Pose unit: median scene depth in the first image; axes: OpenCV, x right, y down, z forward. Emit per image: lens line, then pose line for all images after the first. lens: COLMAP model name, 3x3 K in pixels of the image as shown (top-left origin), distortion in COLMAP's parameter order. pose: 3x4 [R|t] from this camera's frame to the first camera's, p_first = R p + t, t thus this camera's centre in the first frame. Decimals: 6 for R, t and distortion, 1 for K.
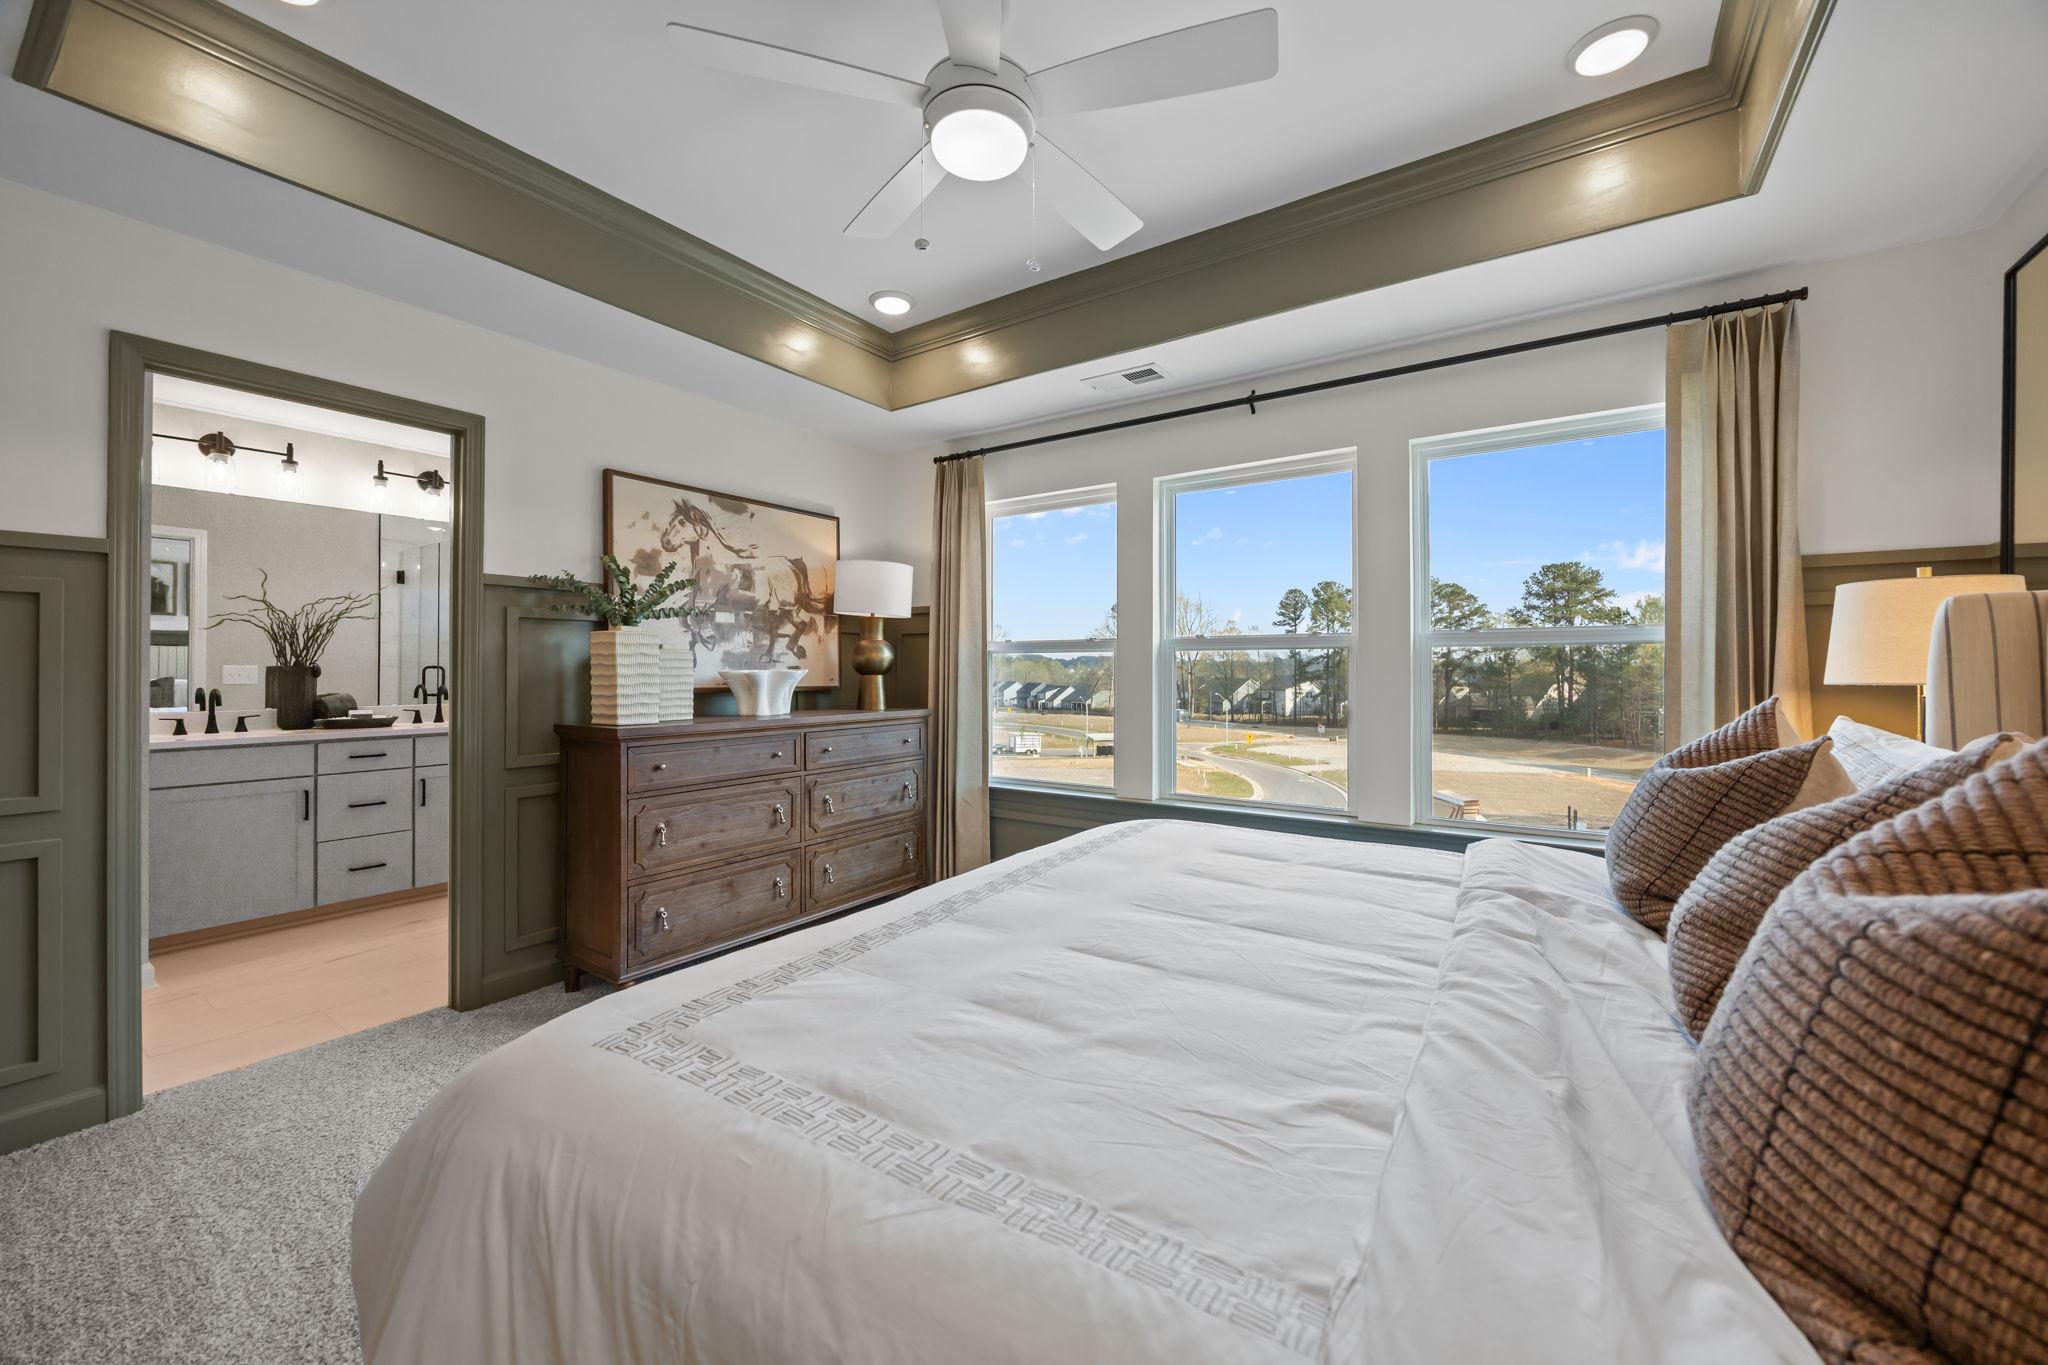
lens RADIAL K [[778.5, 0, 1021.0], [0, 778.5, 675.0], [0, 0, 1]] dist [0.003540, -0.000113]
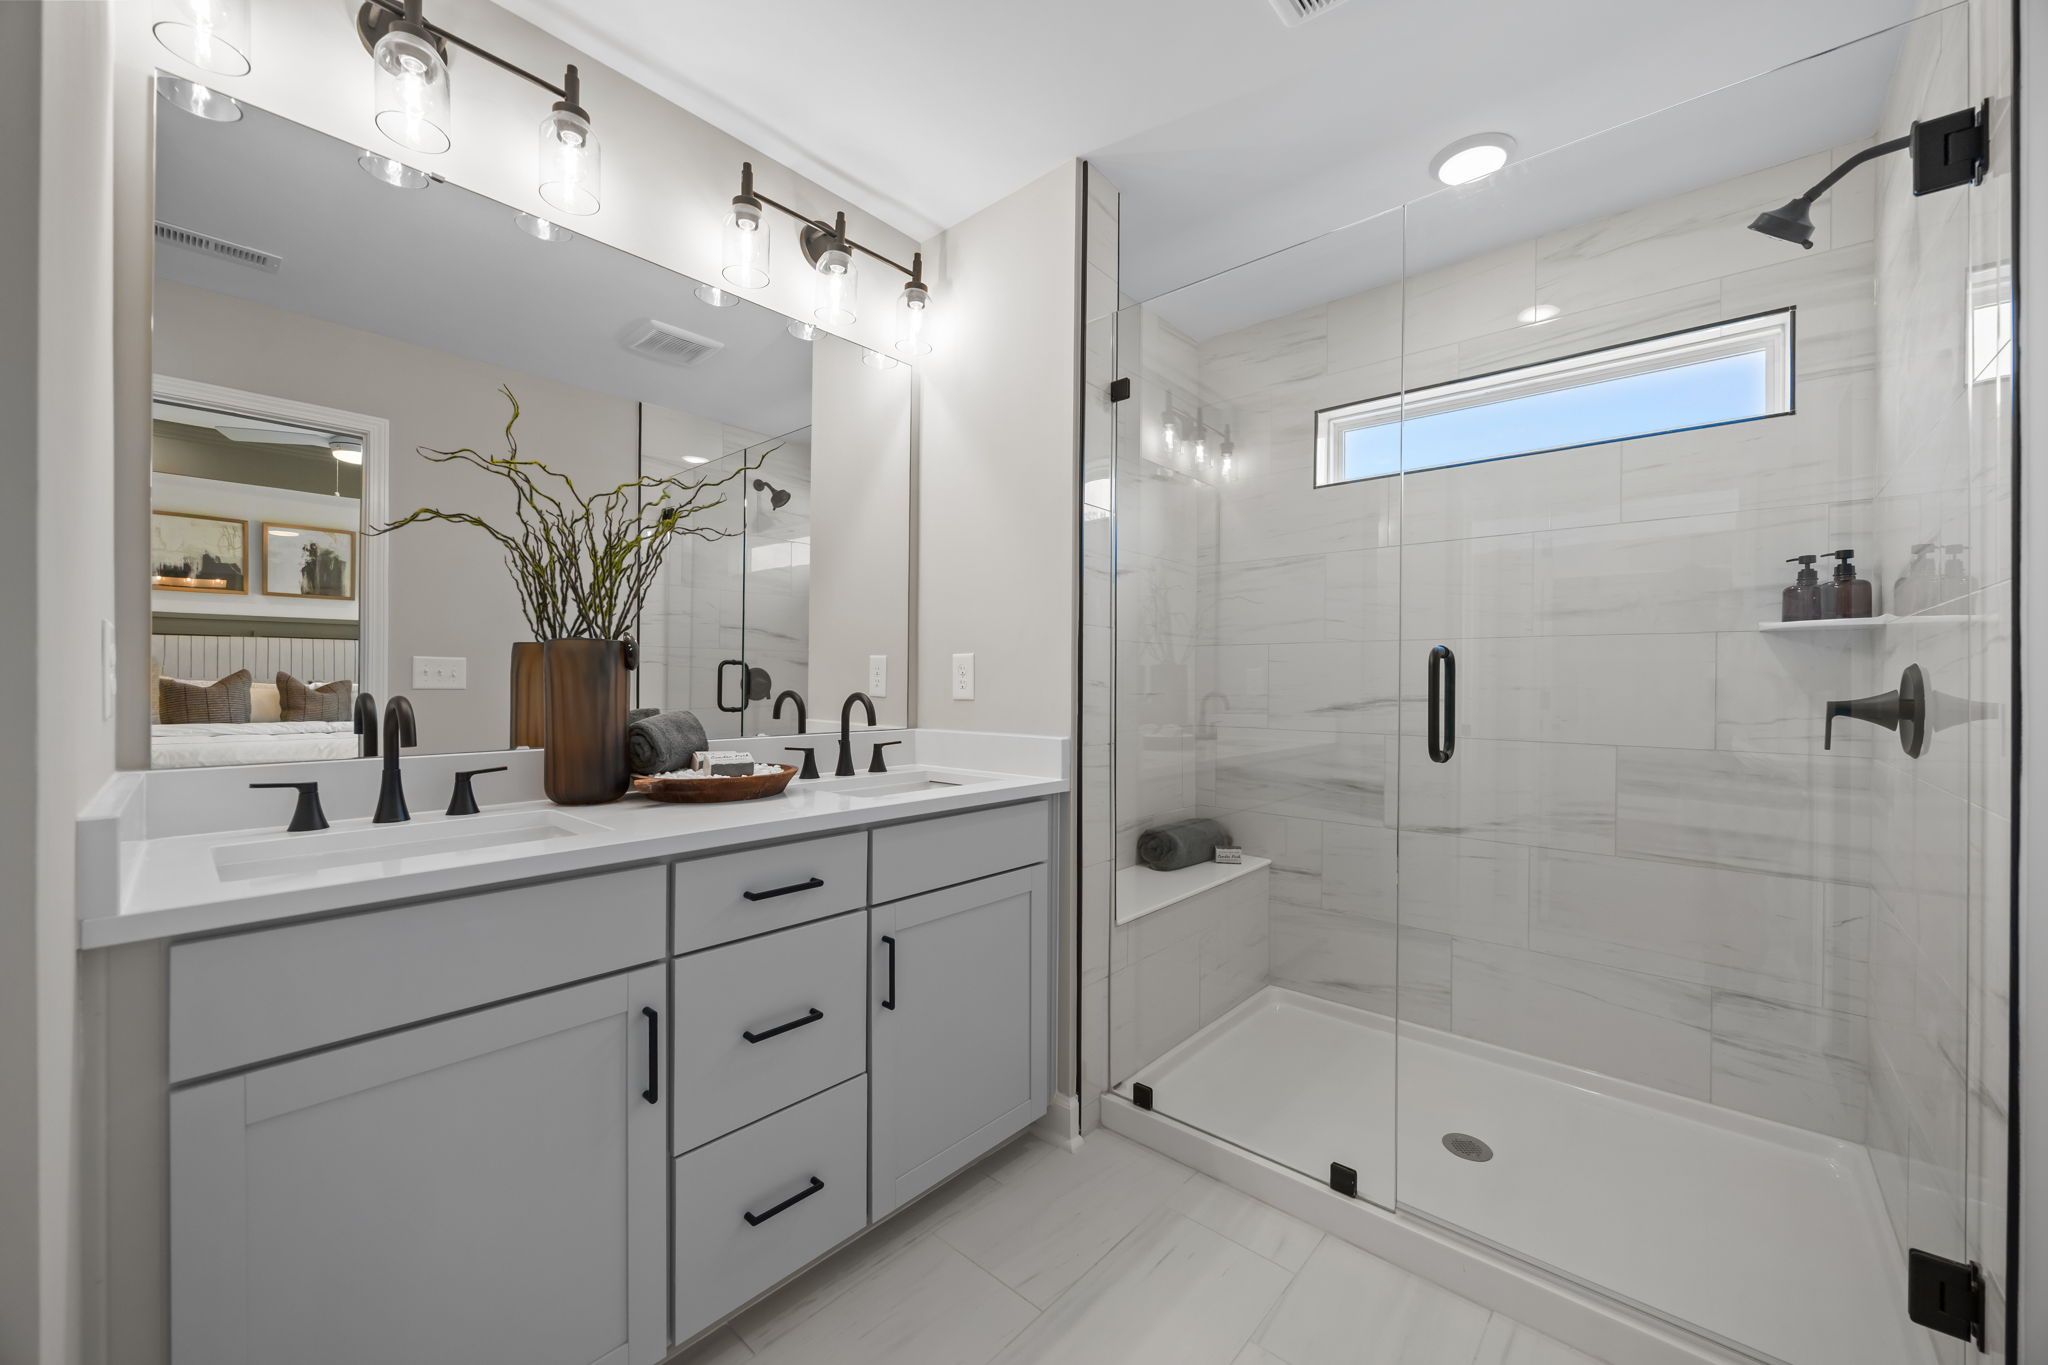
lens RADIAL K [[778.5, 0, 1036.7], [0, 778.5, 686.8], [0, 0, 1]] dist [0.003540, -0.000113]
pose [[0.993641, 0.006608, -0.112403, -0.668957], [-0.005493, 0.999933, 0.010227, 0.006885], [0.112463, -0.009545, 0.993610, 0.646496]]
